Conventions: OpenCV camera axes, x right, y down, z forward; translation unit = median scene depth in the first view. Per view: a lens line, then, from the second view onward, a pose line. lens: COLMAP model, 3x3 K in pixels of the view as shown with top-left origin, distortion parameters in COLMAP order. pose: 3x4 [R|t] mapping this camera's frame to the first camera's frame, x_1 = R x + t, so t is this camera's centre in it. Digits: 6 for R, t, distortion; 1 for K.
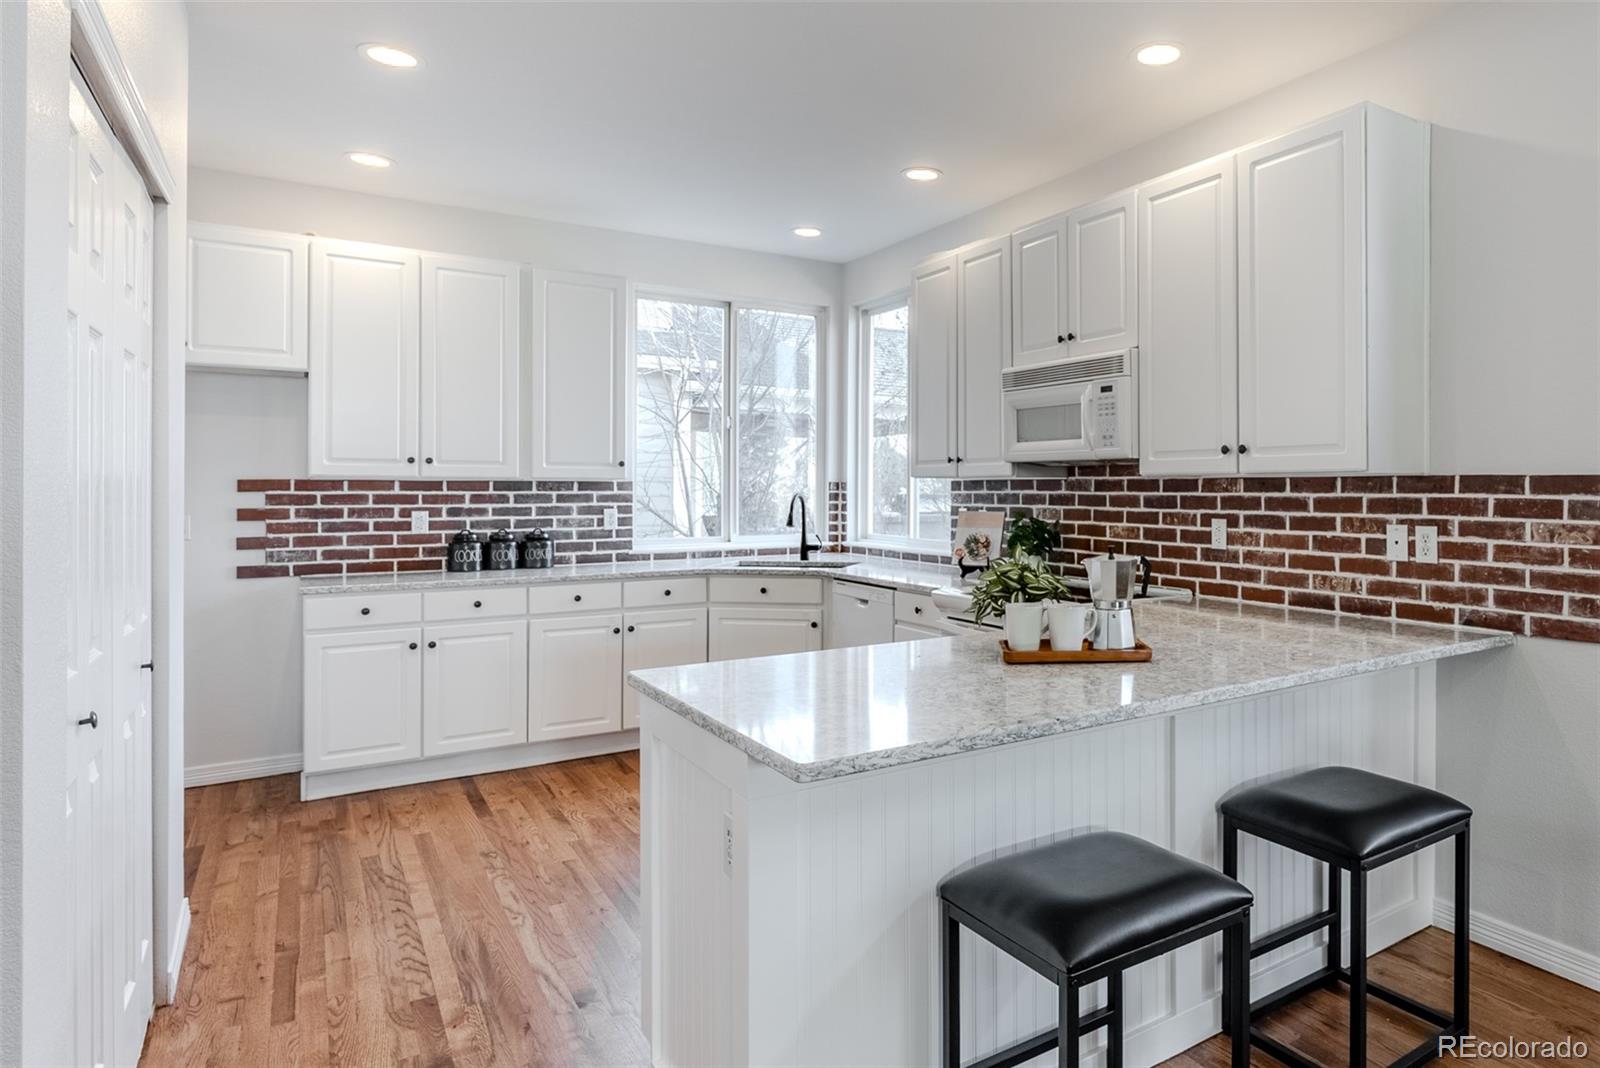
lens RADIAL K [[941.4, 0, 1002.2], [0, 941.4, 487.0], [0, 0, 1]] dist [-0.003950, -0.002567]
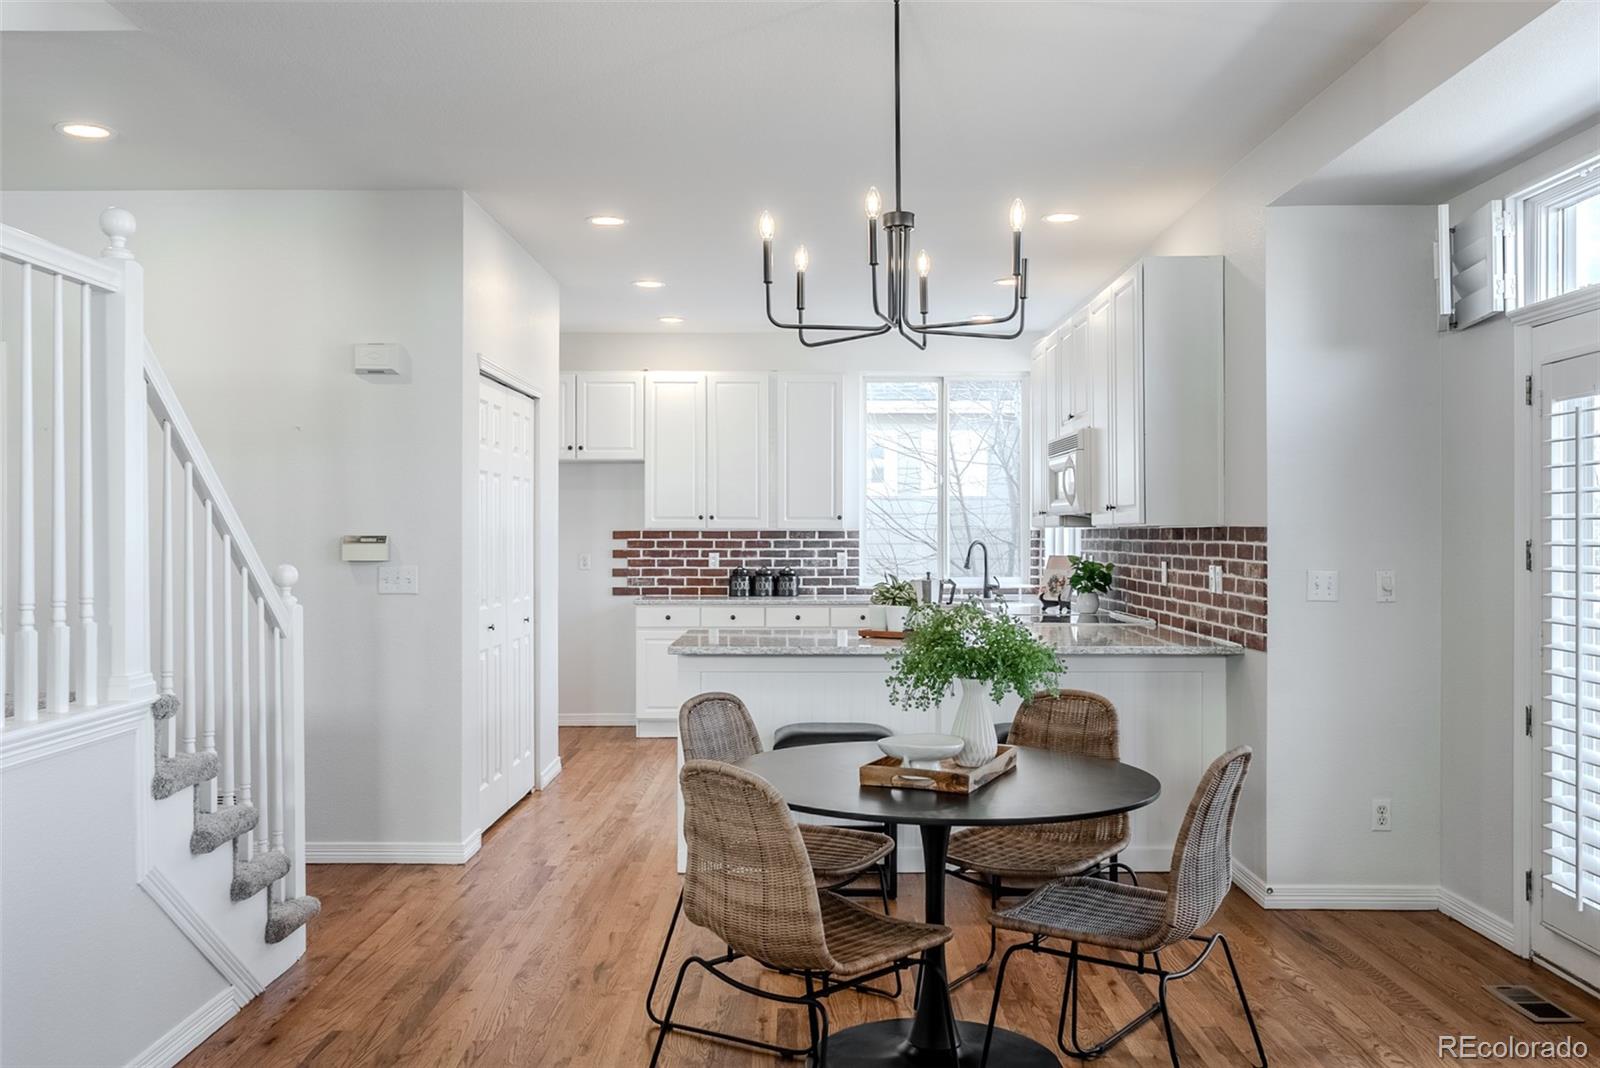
lens RADIAL K [[1300.1, 0, 805.7], [0, 1300.1, 528.8], [0, 0, 1]] dist [0.002255, 0.000529]
pose [[0.802073, -0.004448, -0.597210, 0.681069], [0.002758, 0.999989, -0.003742, -0.002824], [0.597220, 0.001354, 0.802076, -0.501515]]
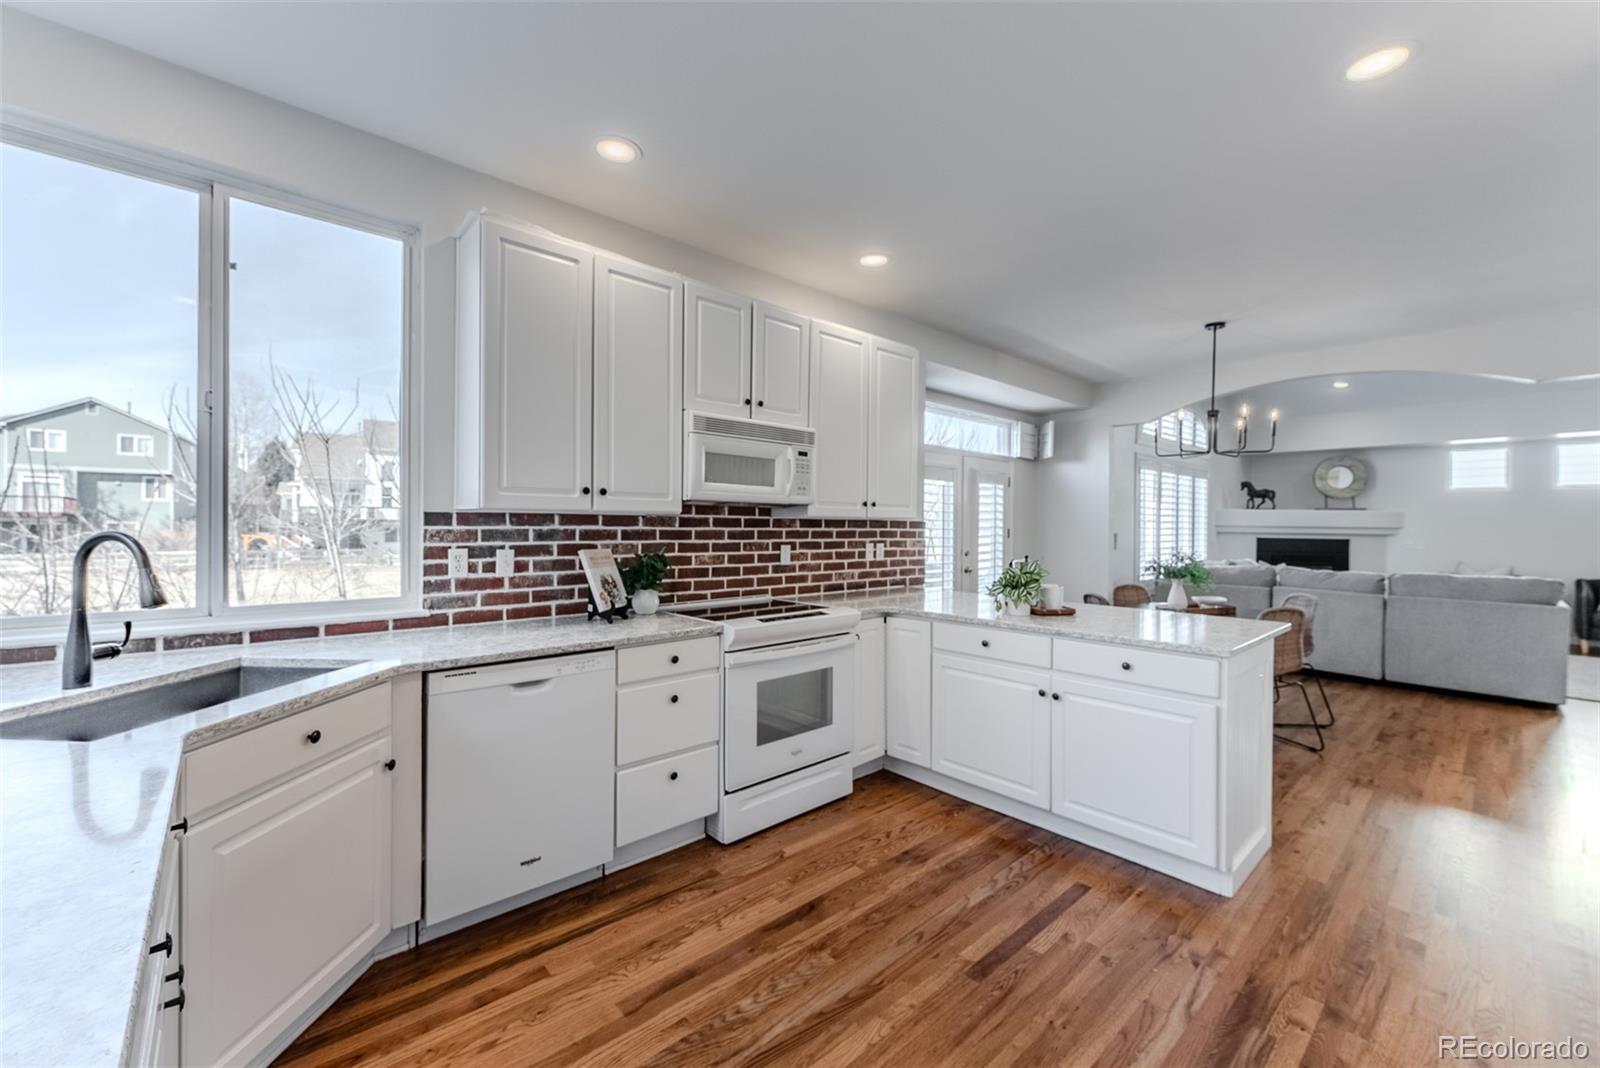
lens RADIAL K [[639.9, 0, 804.7], [0, 639.9, 528.5], [0, 0, 1]] dist [0.000049, -0.000494]
pose [[-0.095508, -0.006402, 0.995408, -0.640266], [-0.010263, 0.999933, 0.005447, 0.000358], [-0.995376, -0.009695, -0.095567, 0.838847]]
